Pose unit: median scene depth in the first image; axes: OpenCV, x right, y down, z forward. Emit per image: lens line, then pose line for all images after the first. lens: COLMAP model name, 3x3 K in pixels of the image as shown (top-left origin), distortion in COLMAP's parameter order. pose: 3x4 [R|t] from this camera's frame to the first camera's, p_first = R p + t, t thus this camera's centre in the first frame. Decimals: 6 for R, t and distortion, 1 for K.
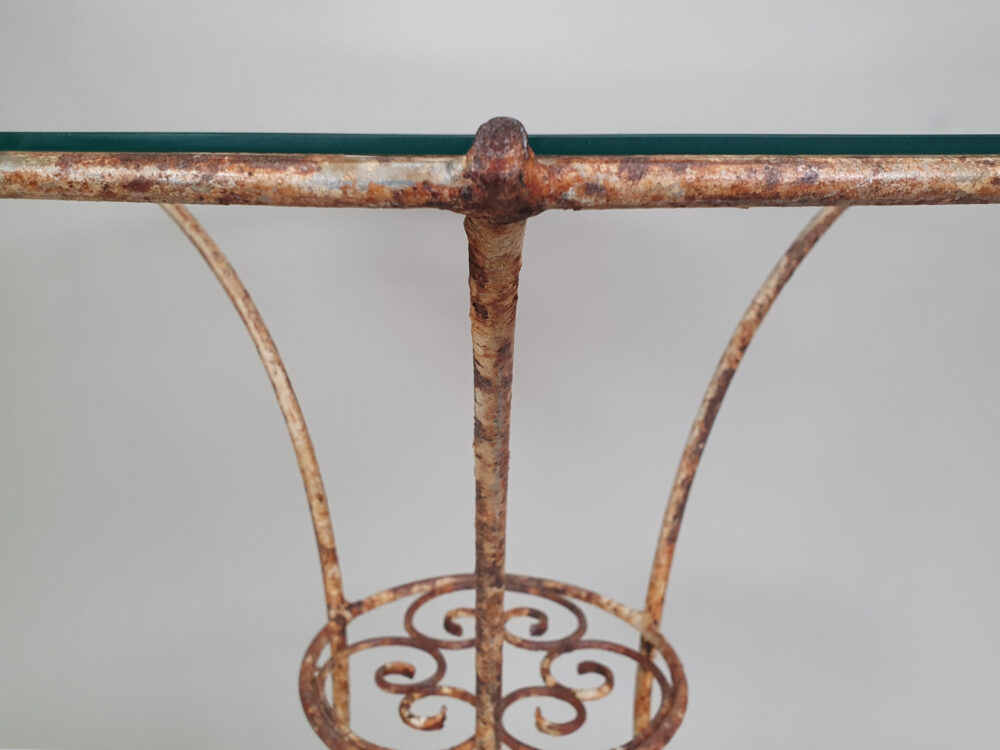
lens RADIAL K [[954.2, 0, 466.8], [0, 954.2, 331.6], [0, 0, 1]] dist [0.165290, -0.745798]
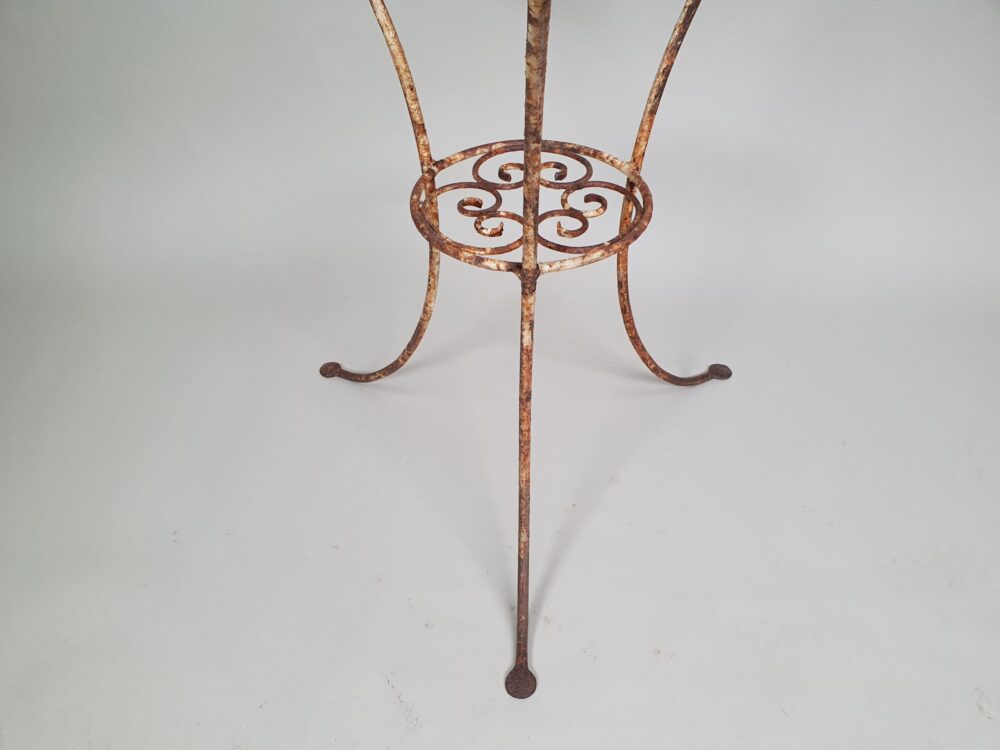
lens RADIAL K [[723.7, 0, 493.4], [0, 723.7, 377.0], [0, 0, 1]] dist [0.092132, -0.253435]
pose [[0.999646, -0.015325, -0.021739, -0.012966], [0.024484, 0.849465, 0.527076, -0.034968], [0.010389, -0.527422, 0.849540, -0.168593]]
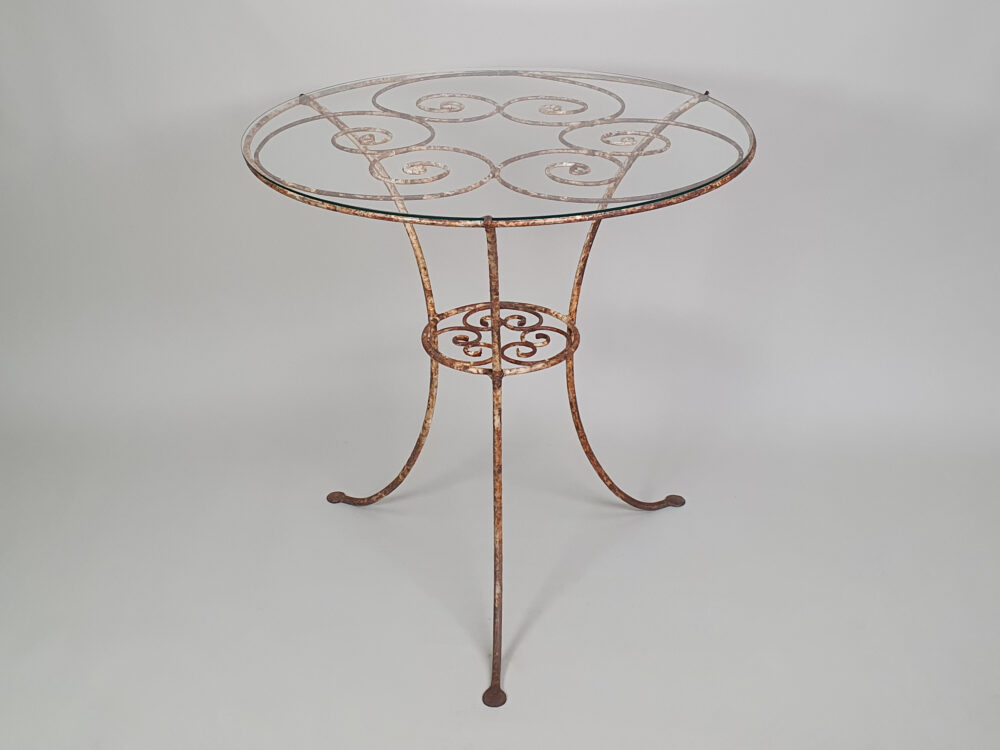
lens RADIAL K [[760.2, 0, 475.3], [0, 760.2, 294.2], [0, 0, 1]] dist [-0.031739, -0.002879]
pose [[0.999518, -0.015974, -0.026616, 0.014804], [0.021175, 0.977823, 0.208358, -0.147888], [0.022698, -0.208821, 0.977690, -0.812895]]
